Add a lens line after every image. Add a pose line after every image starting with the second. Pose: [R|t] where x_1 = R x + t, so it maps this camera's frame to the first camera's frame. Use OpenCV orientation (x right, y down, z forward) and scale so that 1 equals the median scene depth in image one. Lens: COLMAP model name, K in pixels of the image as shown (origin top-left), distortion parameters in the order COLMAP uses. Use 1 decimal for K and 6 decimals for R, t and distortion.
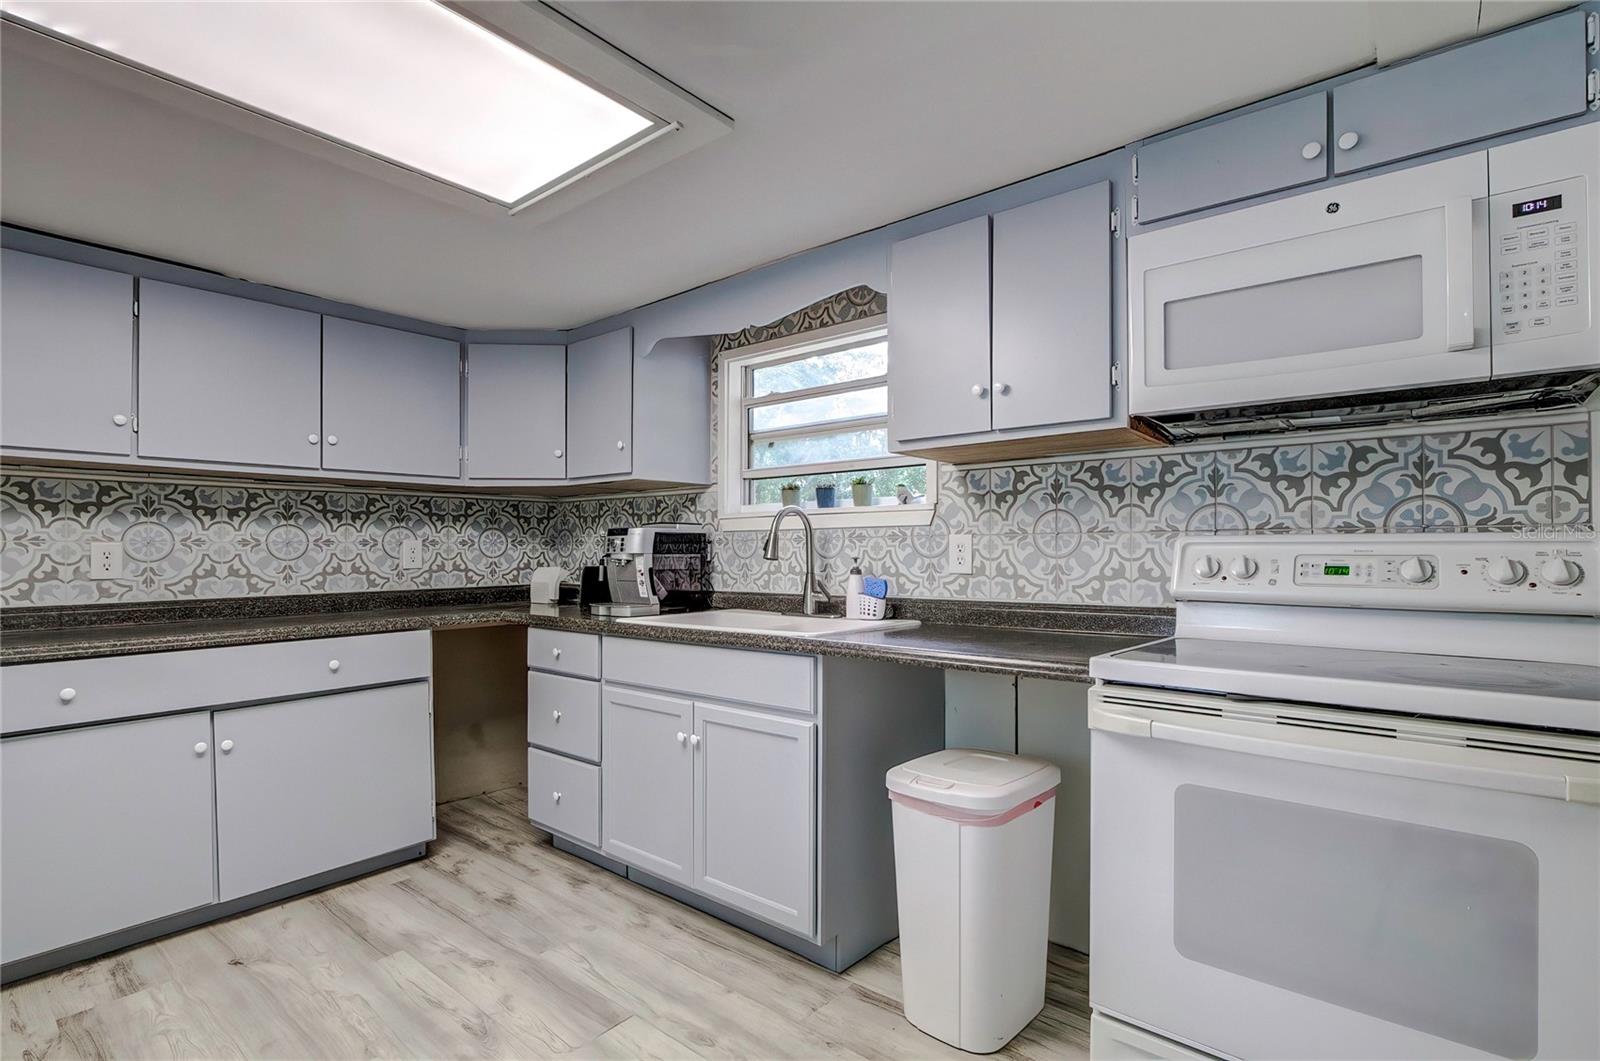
lens RADIAL K [[747.1, 0, 799.4], [0, 747.1, 542.0], [0, 0, 1]] dist [-0.012760, 0.001253]
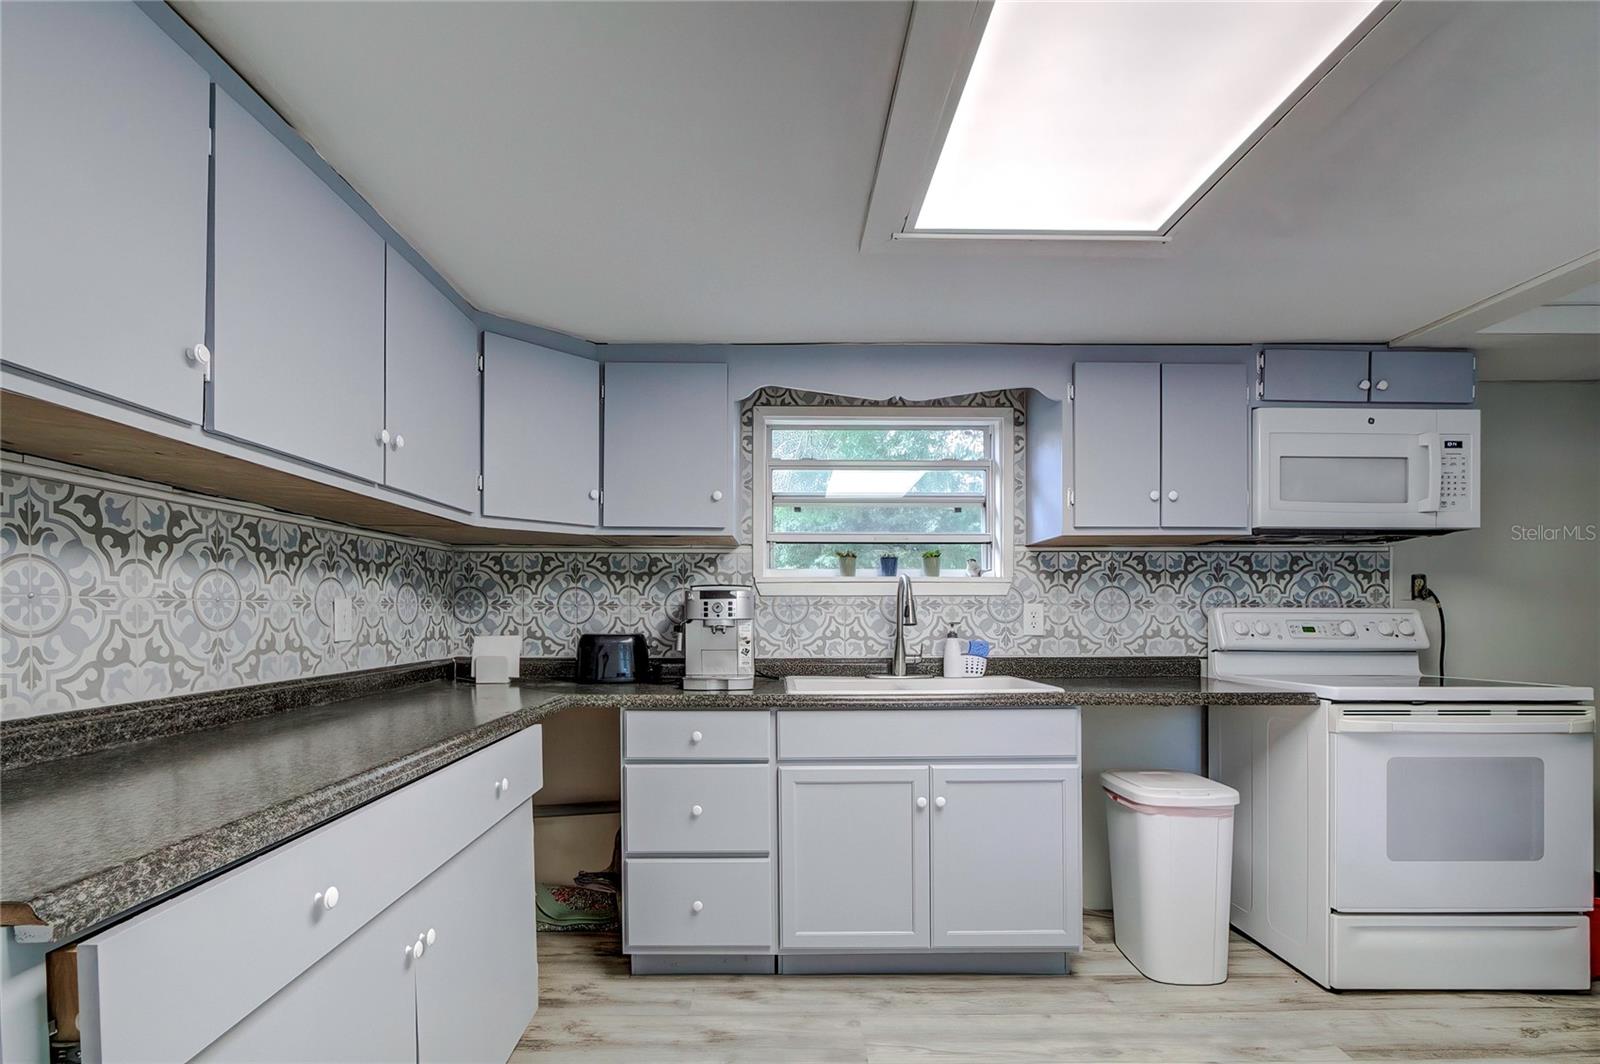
lens RADIAL K [[706.8, 0, 857.8], [0, 706.8, 613.8], [0, 0, 1]] dist [-0.009203, 0.000108]
pose [[0.771867, 0.005054, 0.635764, -0.795795], [-0.010830, 0.999928, 0.005199, 0.004132], [-0.635691, -0.010899, 0.771866, 0.308750]]
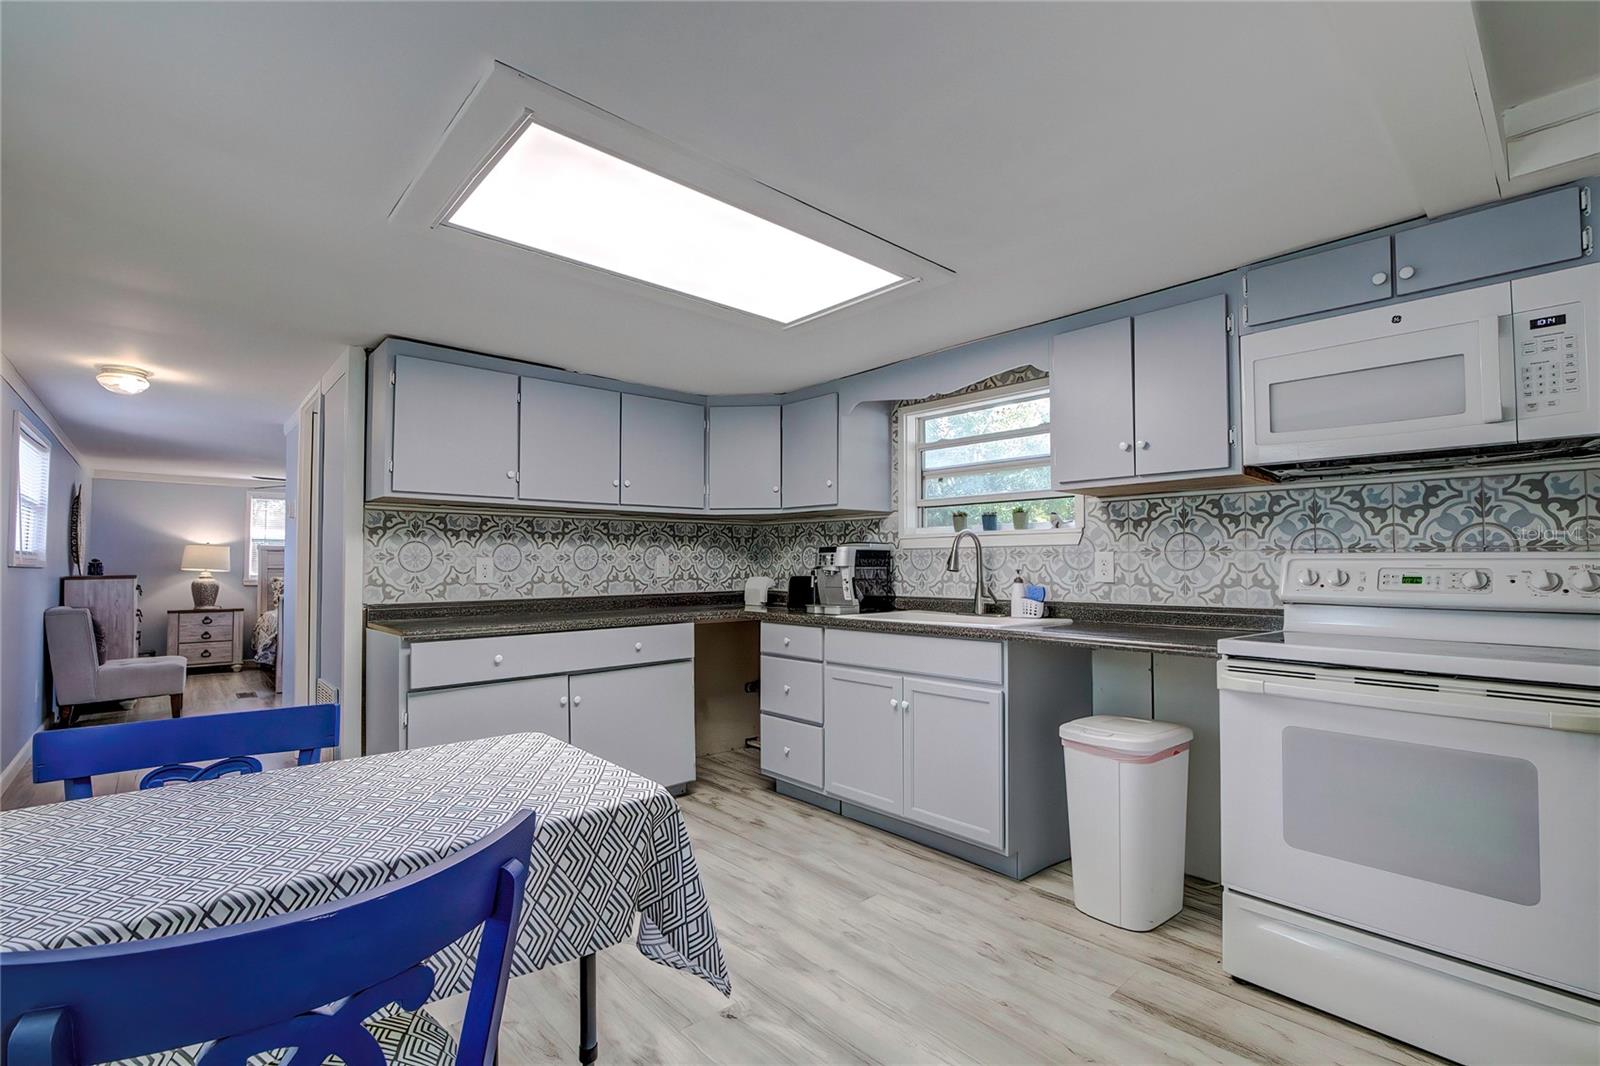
lens RADIAL K [[699.2, 0, 826.9], [0, 699.2, 535.2], [0, 0, 1]] dist [-0.009320, 0.000115]
pose [[0.992693, -0.003218, -0.120625, -0.119414], [-0.000298, 0.999576, -0.029116, -0.003860], [0.120667, 0.028939, 0.992271, -0.263001]]
